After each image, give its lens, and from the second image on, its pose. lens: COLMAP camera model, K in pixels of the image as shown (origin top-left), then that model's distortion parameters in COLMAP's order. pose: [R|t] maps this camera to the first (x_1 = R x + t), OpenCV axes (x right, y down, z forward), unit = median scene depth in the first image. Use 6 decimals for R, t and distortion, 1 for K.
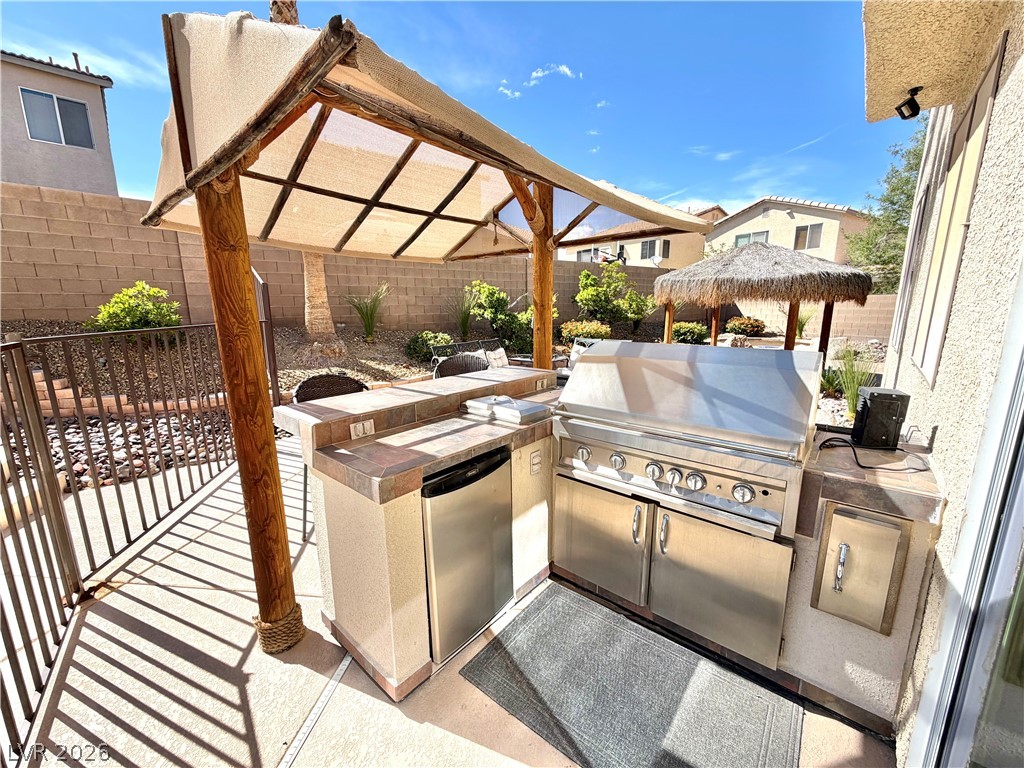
lens RADIAL K [[409.0, 0, 503.0], [0, 409.0, 389.7], [0, 0, 1]] dist [0.001054, 0.000440]
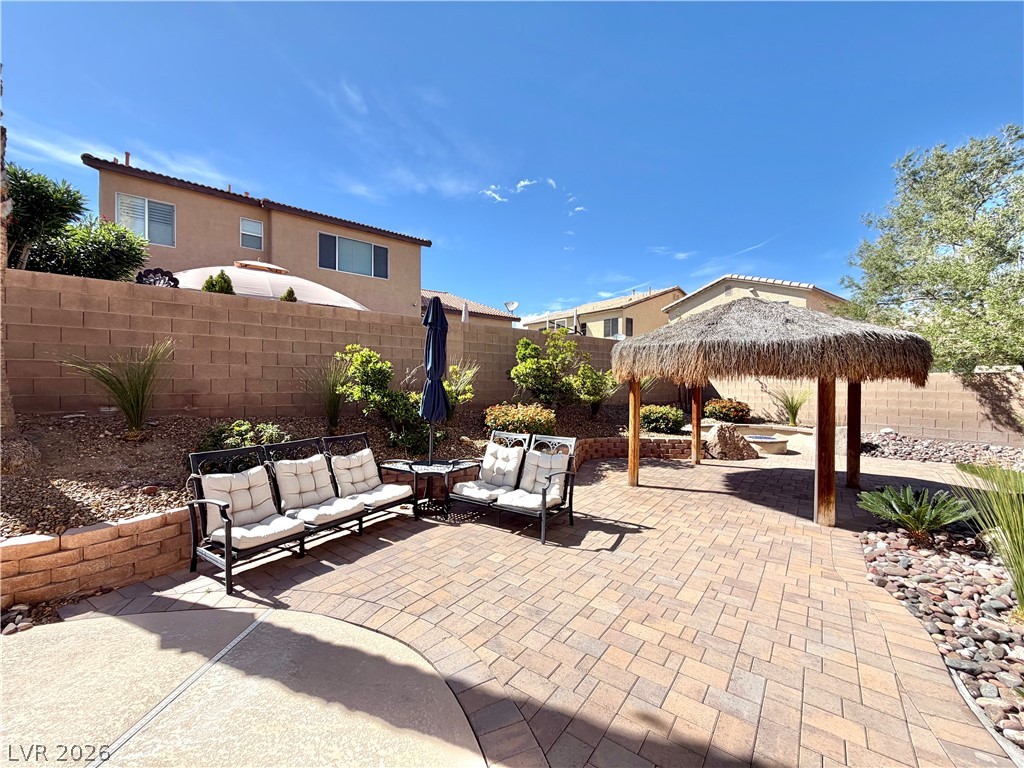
lens RADIAL K [[409.0, 0, 503.1], [0, 409.0, 388.1], [0, 0, 1]] dist [0.001054, 0.000440]
pose [[0.998040, 0.009171, 0.061911, 0.114563], [0.002887, 0.981408, -0.191913, -0.052544], [-0.062520, 0.191715, 0.979457, 0.268724]]
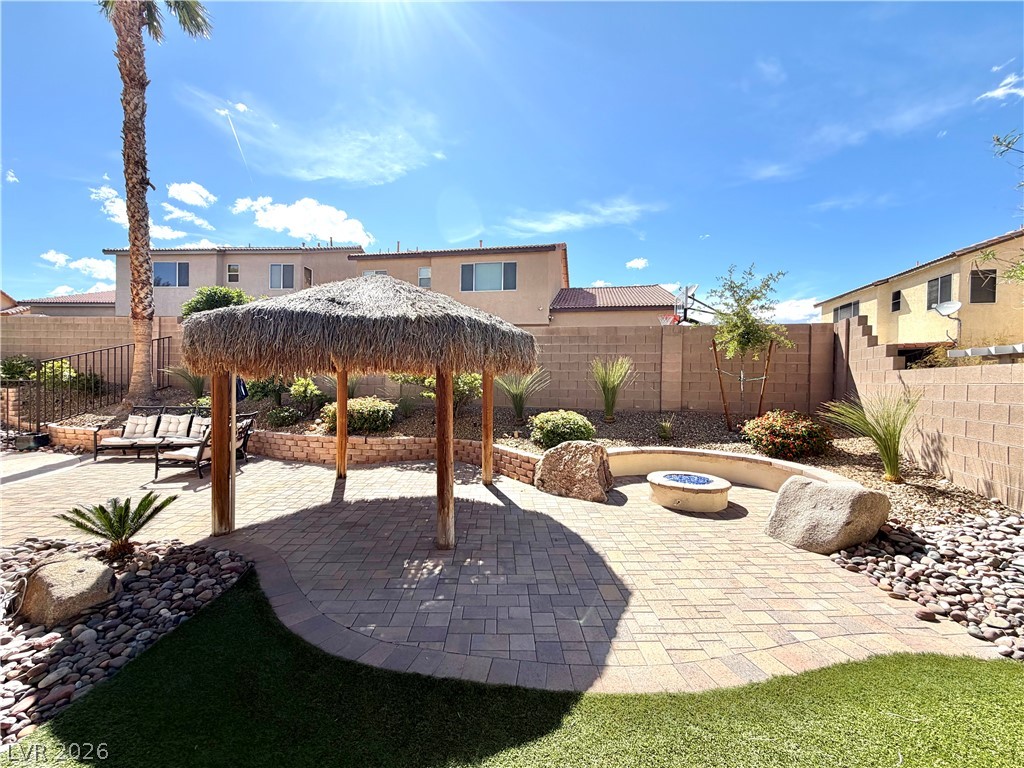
lens RADIAL K [[409.0, 0, 501.4], [0, 409.0, 382.8], [0, 0, 1]] dist [0.001054, 0.000440]
pose [[0.668576, 0.023887, -0.743260, 0.936538], [-0.176391, 0.976054, -0.127298, -0.120224], [0.722421, 0.216213, 0.656780, 0.578051]]
